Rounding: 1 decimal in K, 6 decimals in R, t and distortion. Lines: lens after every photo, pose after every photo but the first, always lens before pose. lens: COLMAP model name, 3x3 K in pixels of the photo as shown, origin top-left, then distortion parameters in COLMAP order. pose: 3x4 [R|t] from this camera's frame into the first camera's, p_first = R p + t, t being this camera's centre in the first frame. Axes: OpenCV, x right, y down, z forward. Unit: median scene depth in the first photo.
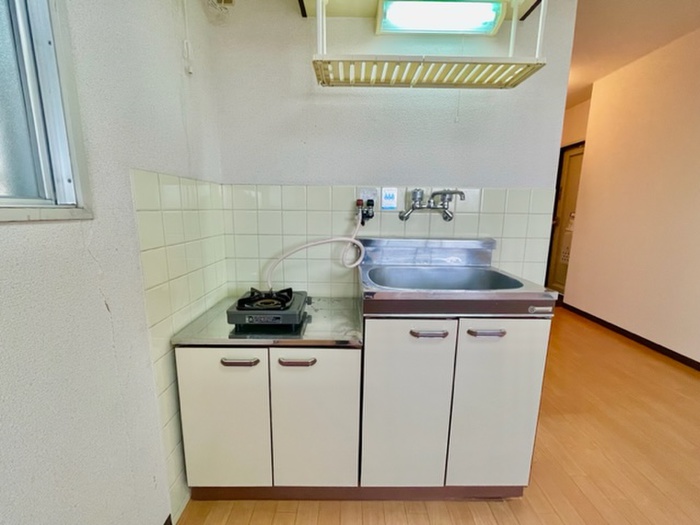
lens RADIAL K [[301.4, 0, 351.1], [0, 301.4, 263.1], [0, 0, 1]] dist [-0.002815, -0.000339]
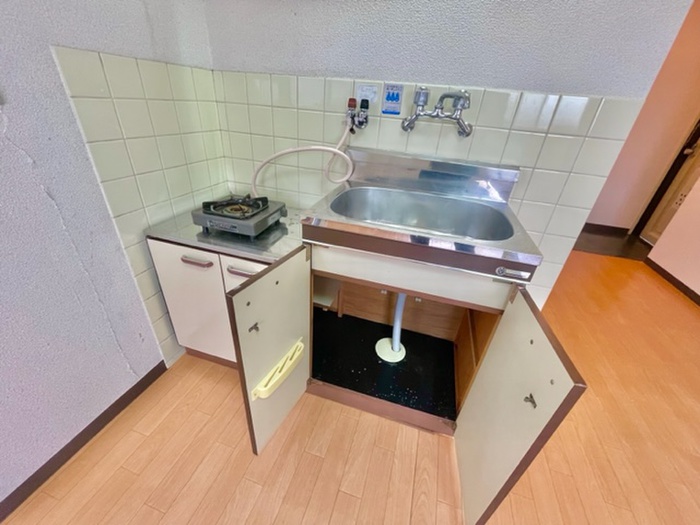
lens RADIAL K [[285.2, 0, 348.3], [0, 285.2, 264.3], [0, 0, 1]] dist [-0.000386, -0.001290]
pose [[0.954278, 0.194954, -0.226598, 0.340370], [-0.111669, 0.935673, 0.334733, -0.058282], [0.277279, -0.294124, 0.914662, 0.190757]]
